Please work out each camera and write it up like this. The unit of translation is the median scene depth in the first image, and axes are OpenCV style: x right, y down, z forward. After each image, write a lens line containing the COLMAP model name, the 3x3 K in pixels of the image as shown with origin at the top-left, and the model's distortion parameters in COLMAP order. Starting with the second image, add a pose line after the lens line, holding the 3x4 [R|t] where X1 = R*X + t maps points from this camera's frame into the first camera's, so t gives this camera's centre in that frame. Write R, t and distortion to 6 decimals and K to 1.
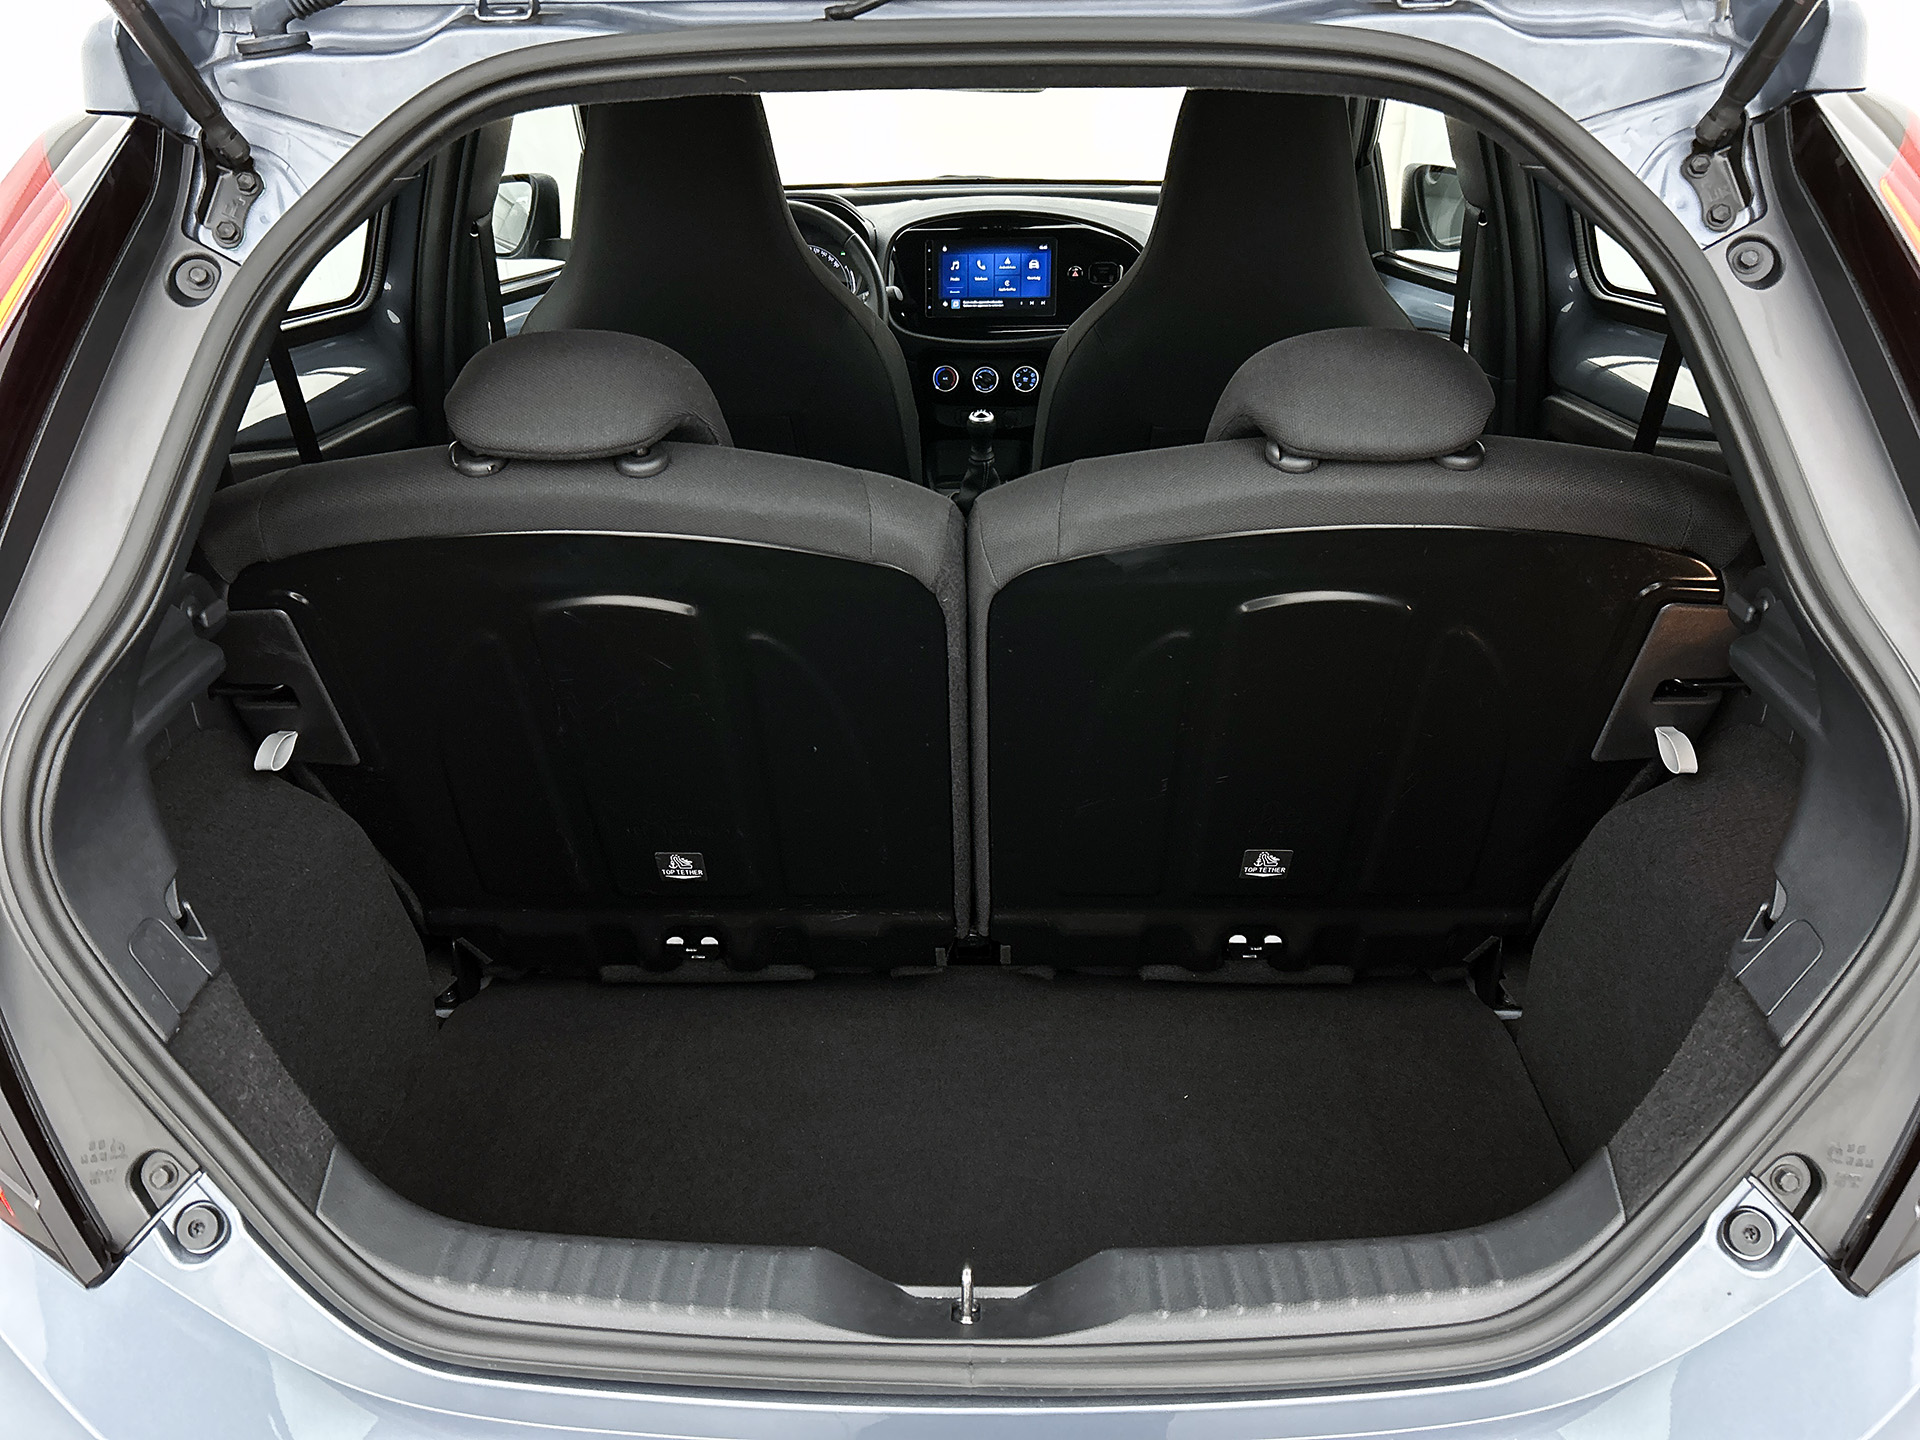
lens RADIAL K [[1493.8, 0, 957.1], [0, 1493.8, 731.6], [0, 0, 1]] dist [0.067352, -0.072570]
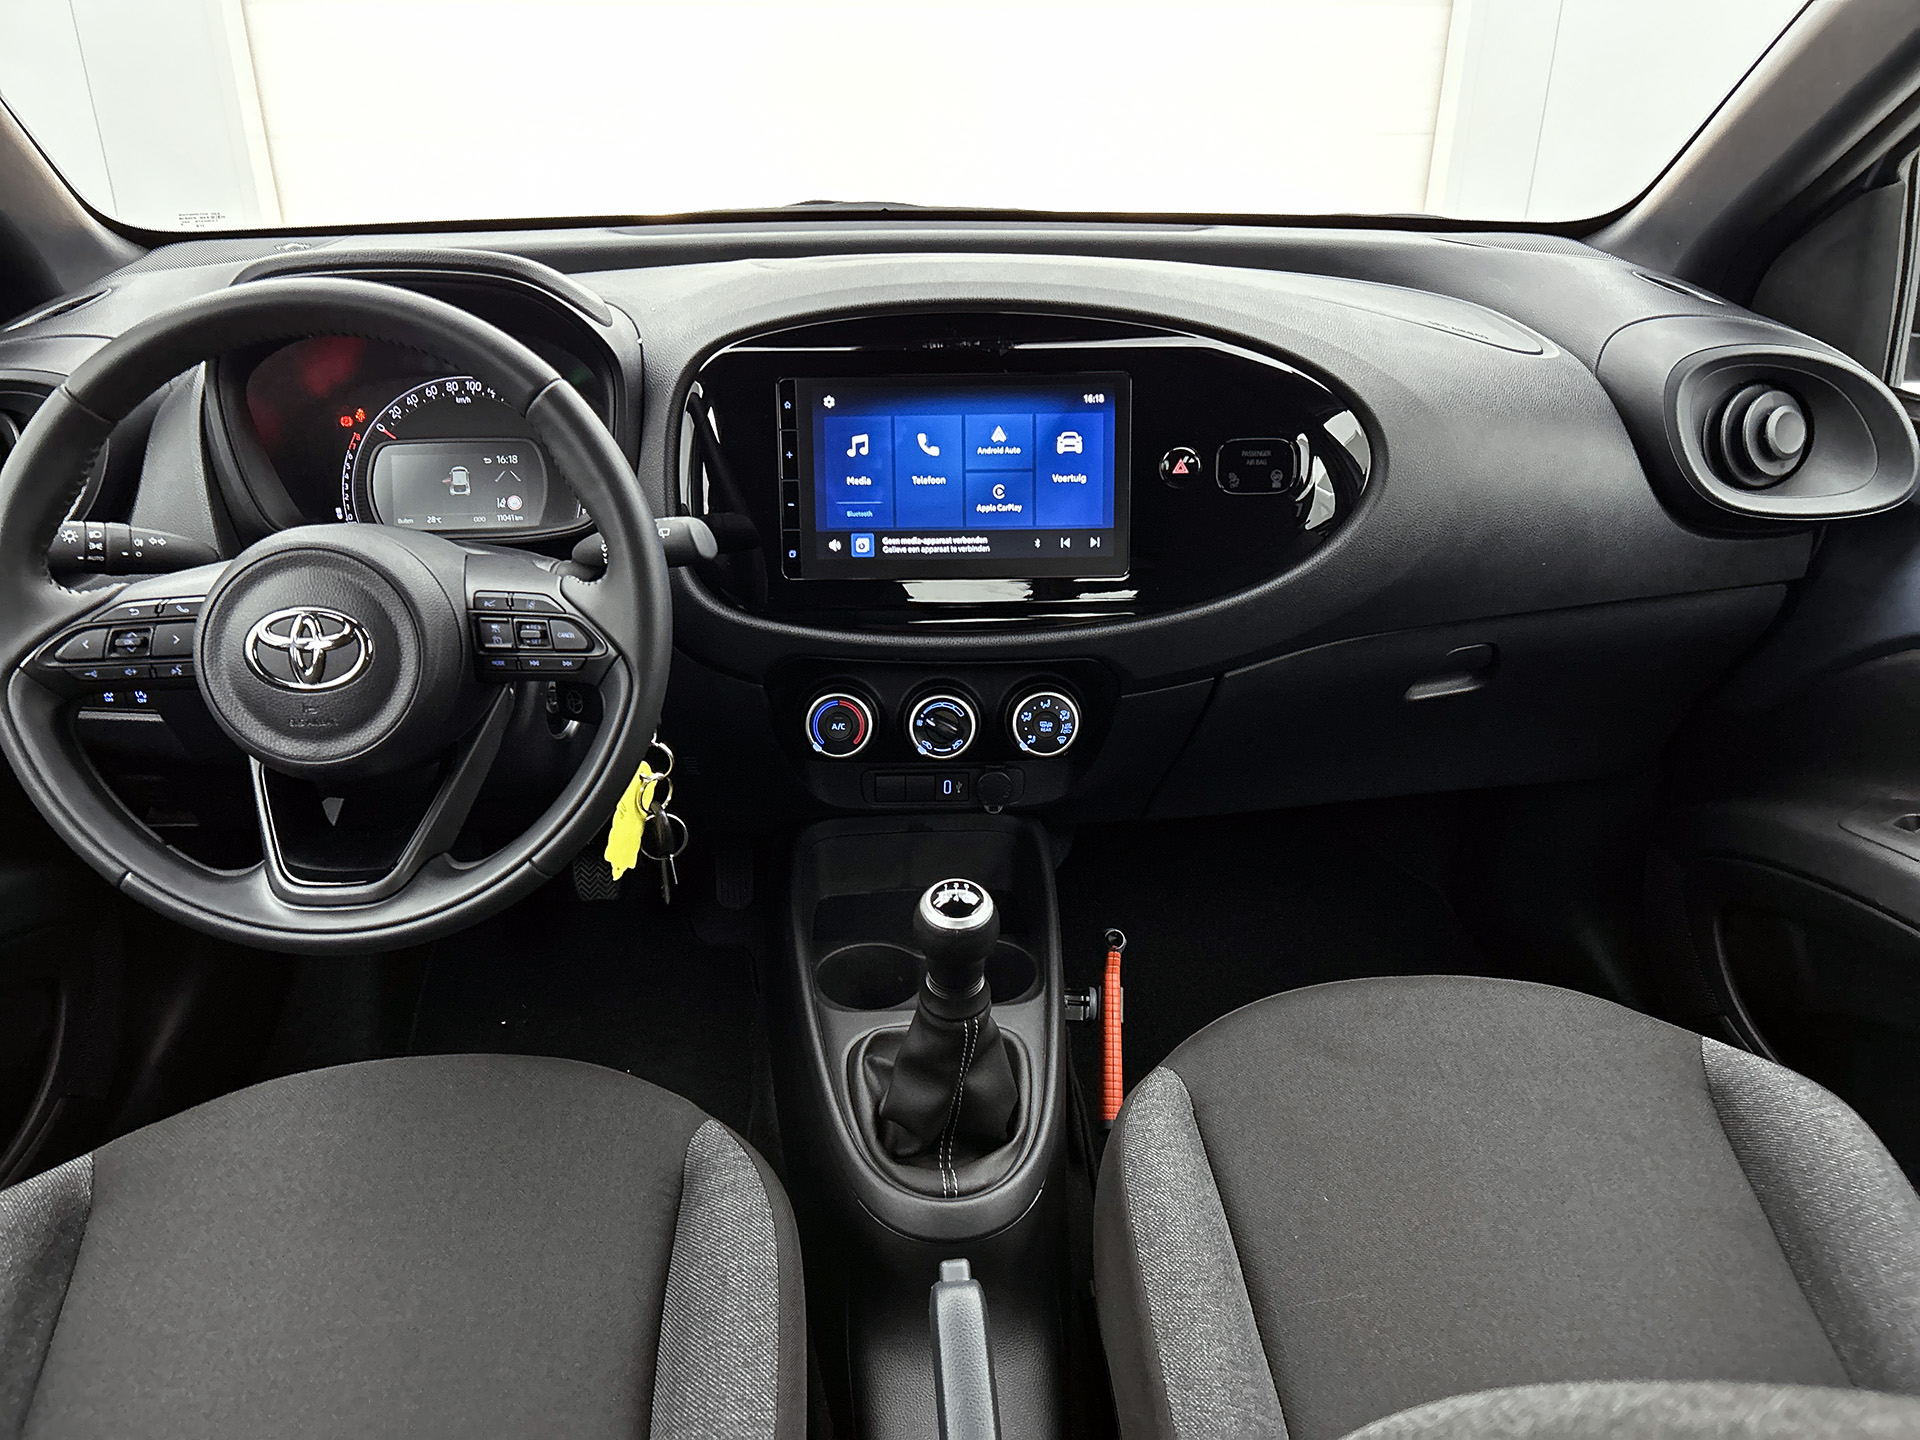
lens RADIAL K [[1493.8, 0, 954.8], [0, 1493.8, 721.3], [0, 0, 1]] dist [0.067352, -0.072570]
pose [[0.995355, -0.029212, 0.091731, -0.013643], [0.030312, 0.999484, -0.010625, -0.236855], [-0.091373, 0.013356, 0.995727, 0.627098]]
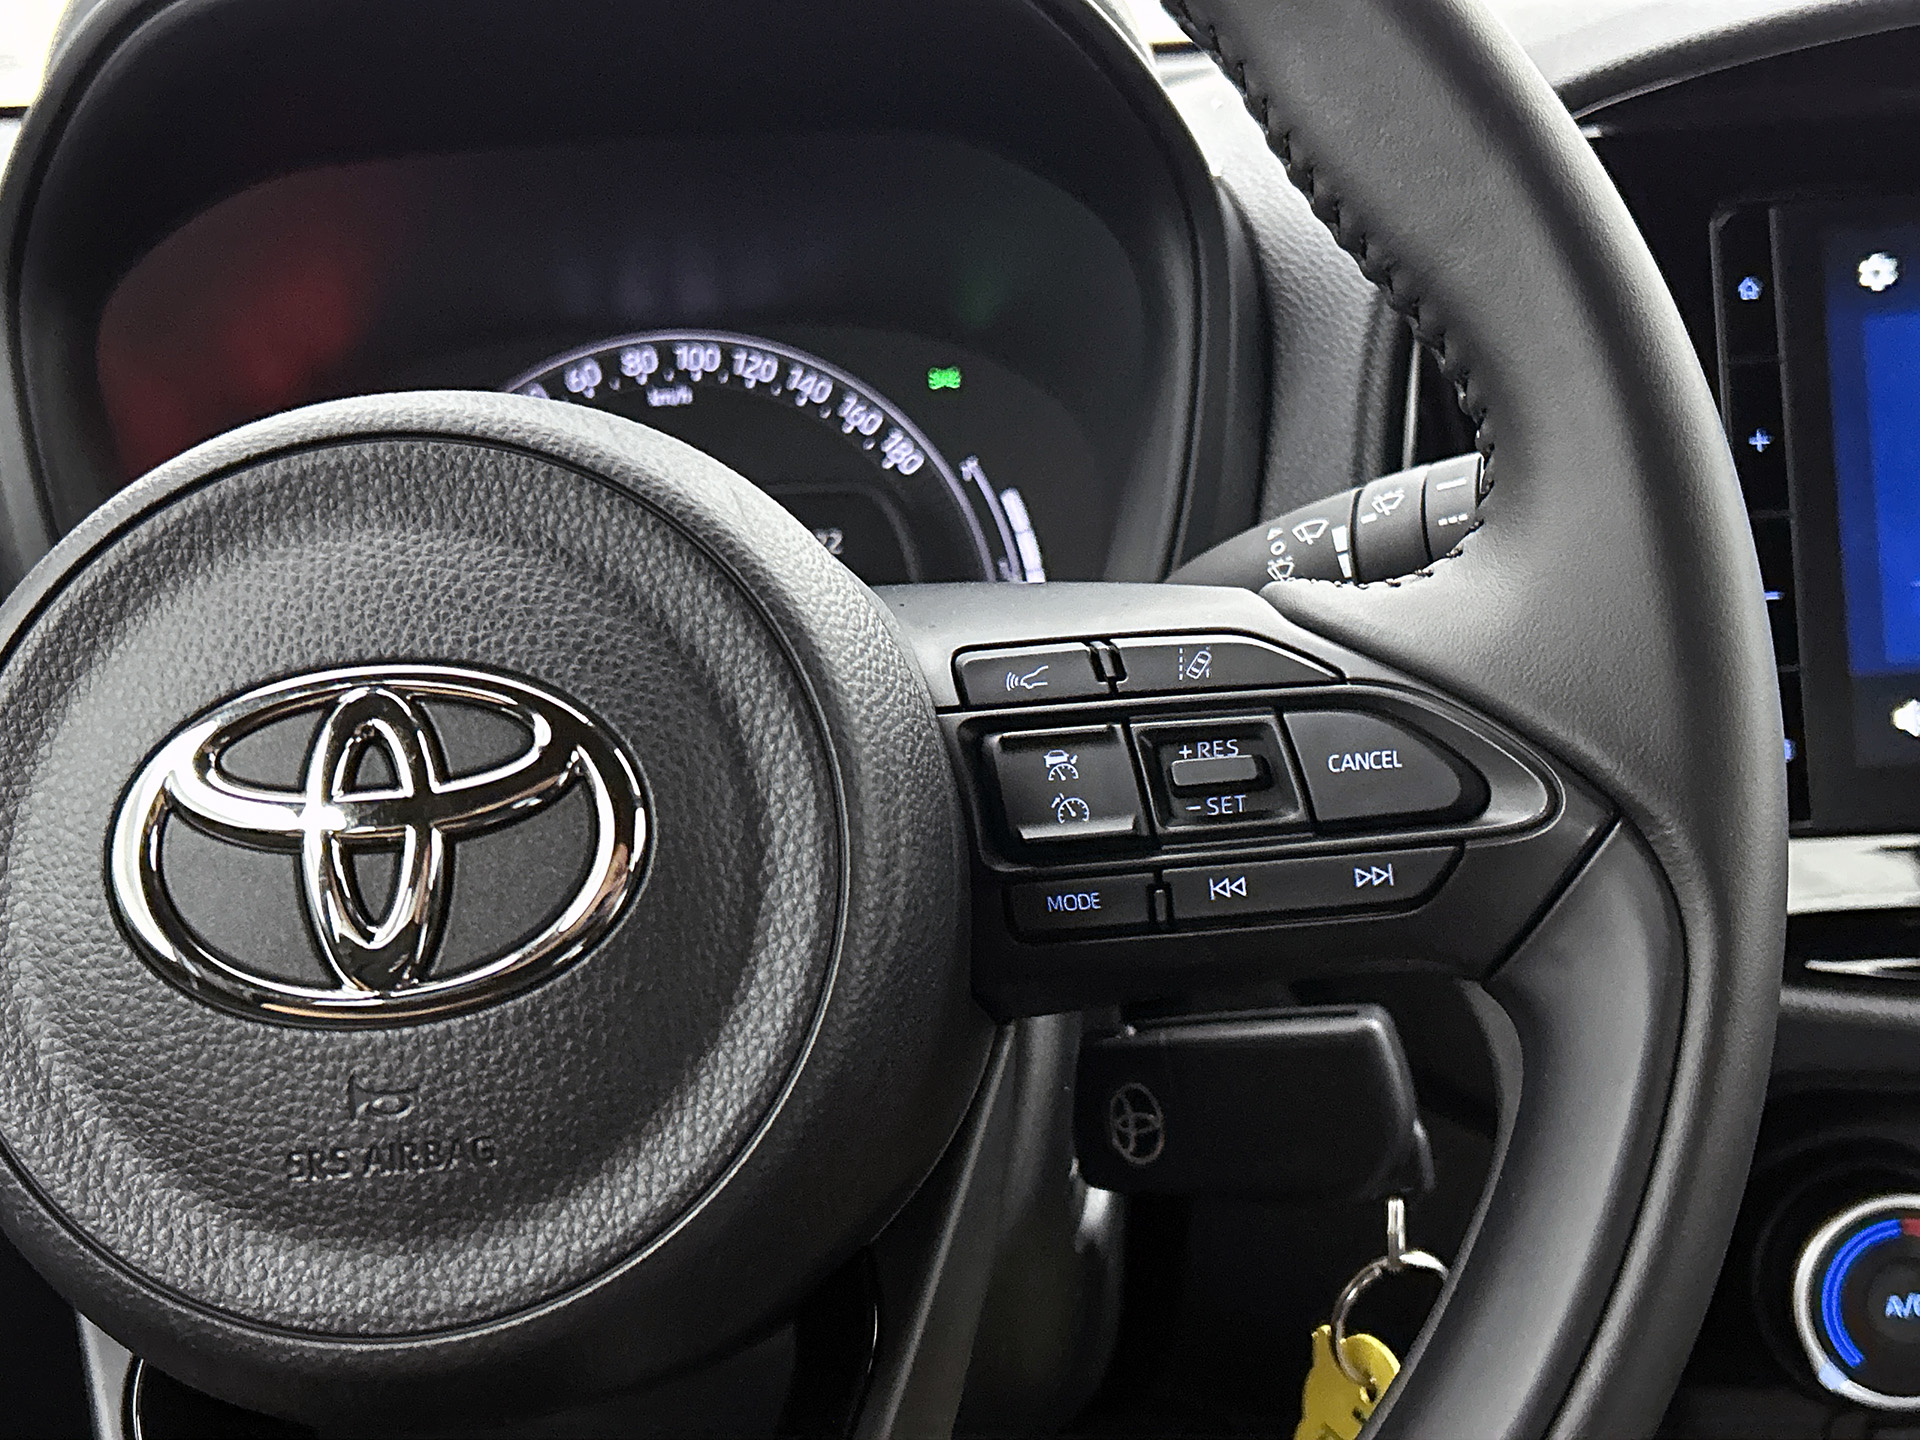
lens RADIAL K [[2303.2, 0, 1001.2], [0, 2303.2, 702.2], [0, 0, 1]] dist [0.085618, 0.000000]
pose [[0.995653, -0.064276, 0.067404, -0.089362], [0.080376, 0.958610, -0.273141, -0.232533], [-0.047058, 0.277371, 0.959610, 0.825001]]
